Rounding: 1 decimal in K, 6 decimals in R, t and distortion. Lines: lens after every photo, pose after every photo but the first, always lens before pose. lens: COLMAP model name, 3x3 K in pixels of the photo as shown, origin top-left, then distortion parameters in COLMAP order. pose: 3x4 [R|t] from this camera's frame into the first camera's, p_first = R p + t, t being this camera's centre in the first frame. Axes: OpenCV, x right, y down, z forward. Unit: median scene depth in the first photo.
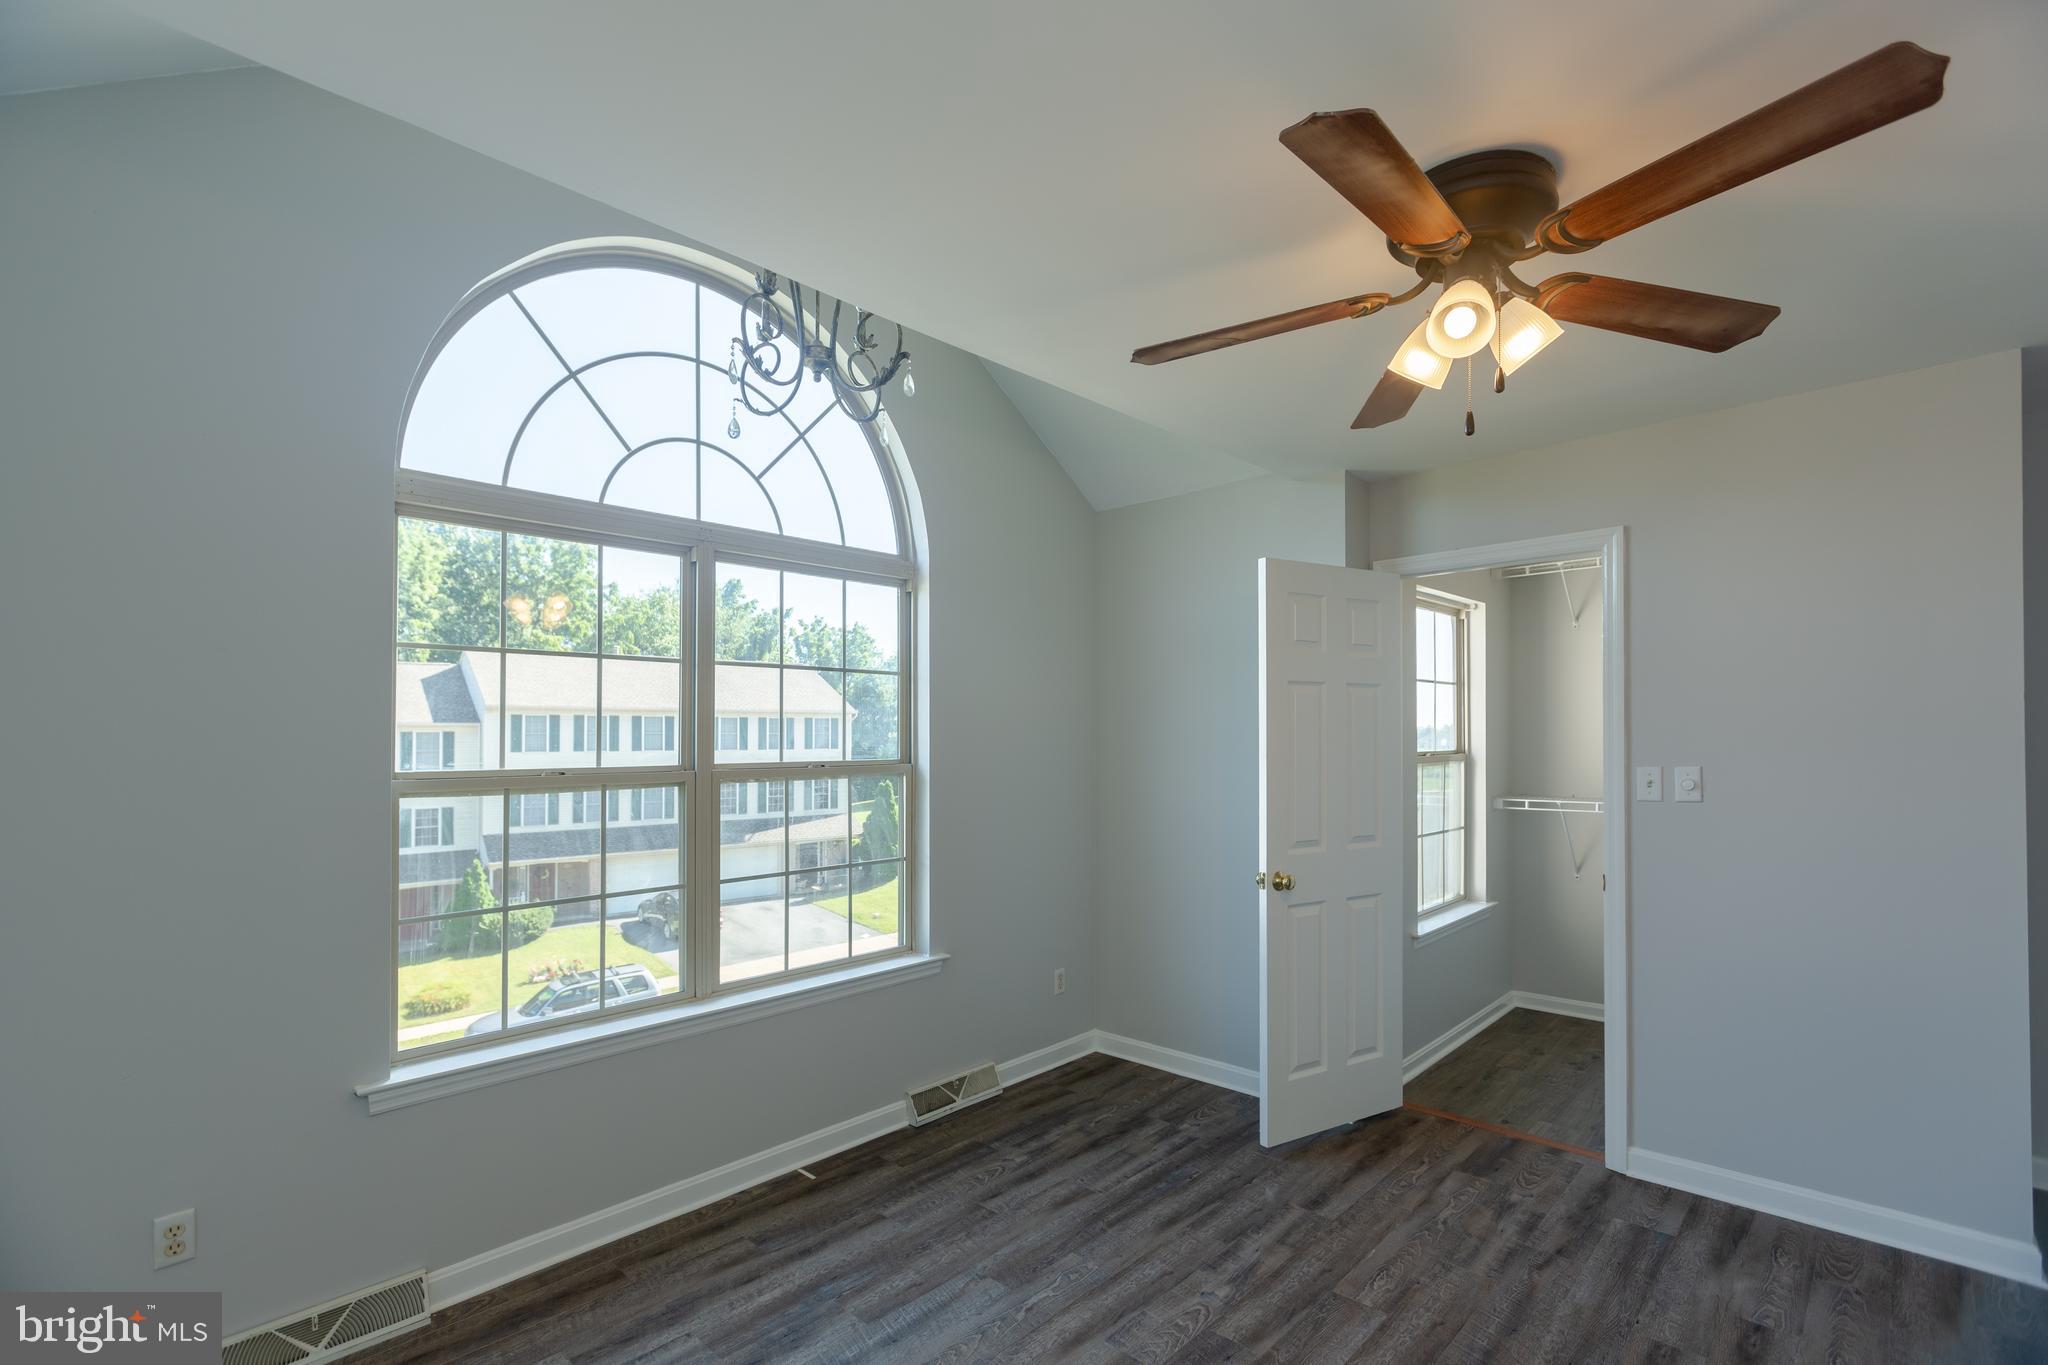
lens RADIAL K [[944.6, 0, 1034.3], [0, 944.6, 729.4], [0, 0, 1]] dist [0.001671, -0.000578]
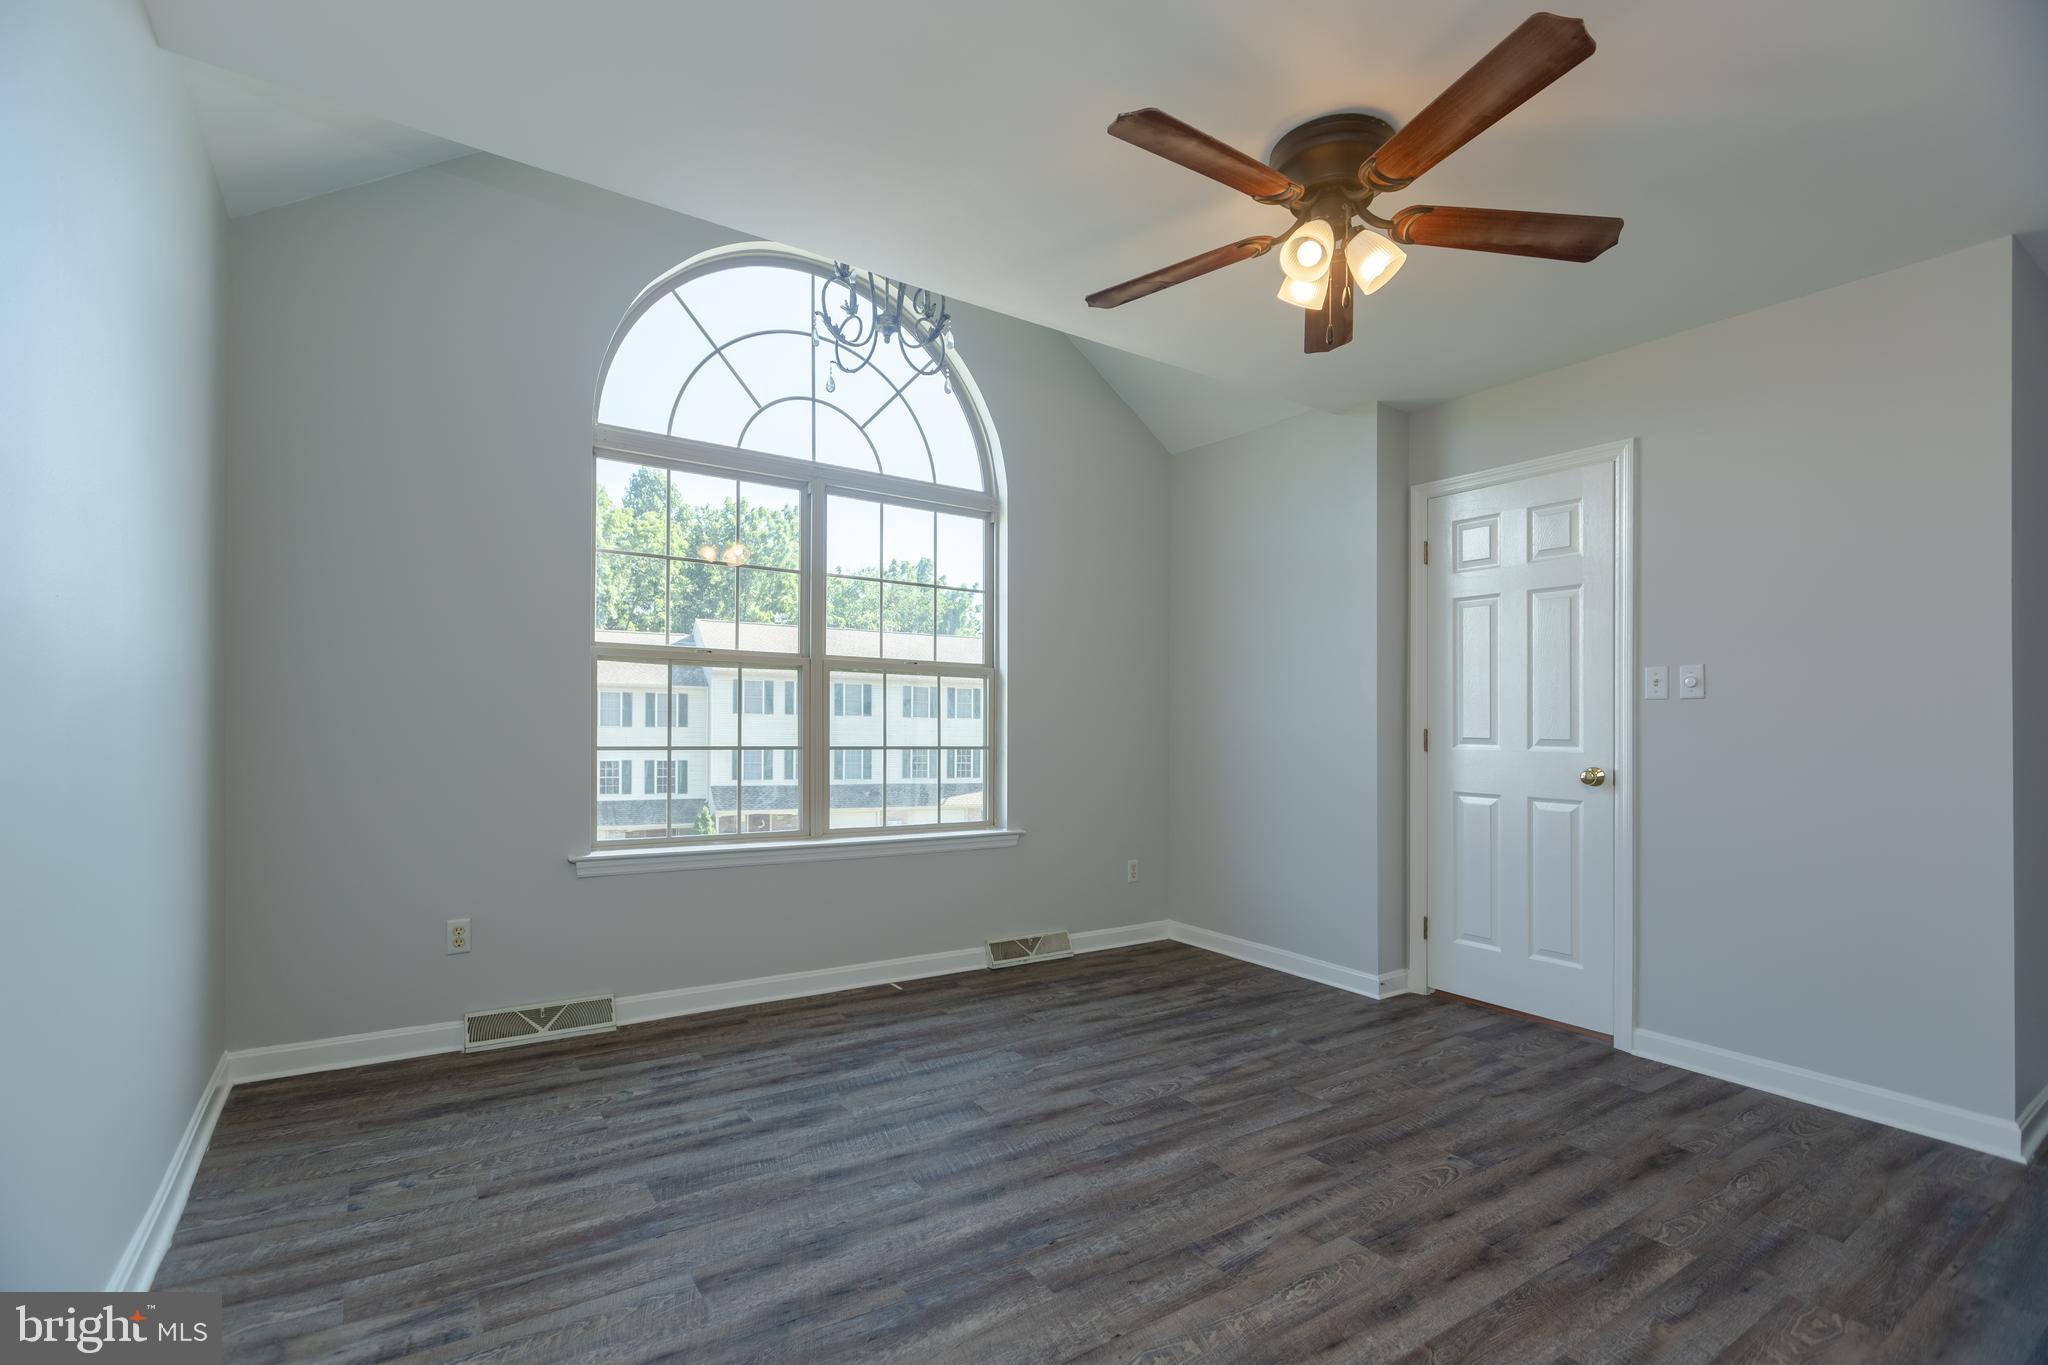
lens RADIAL K [[944.6, 0, 1037.9], [0, 944.6, 740.4], [0, 0, 1]] dist [0.001671, -0.000578]
pose [[0.978584, 0.021867, -0.204683, 0.214283], [-0.016608, 0.999487, 0.027377, 0.117643], [0.205177, -0.023391, 0.978445, -0.203121]]
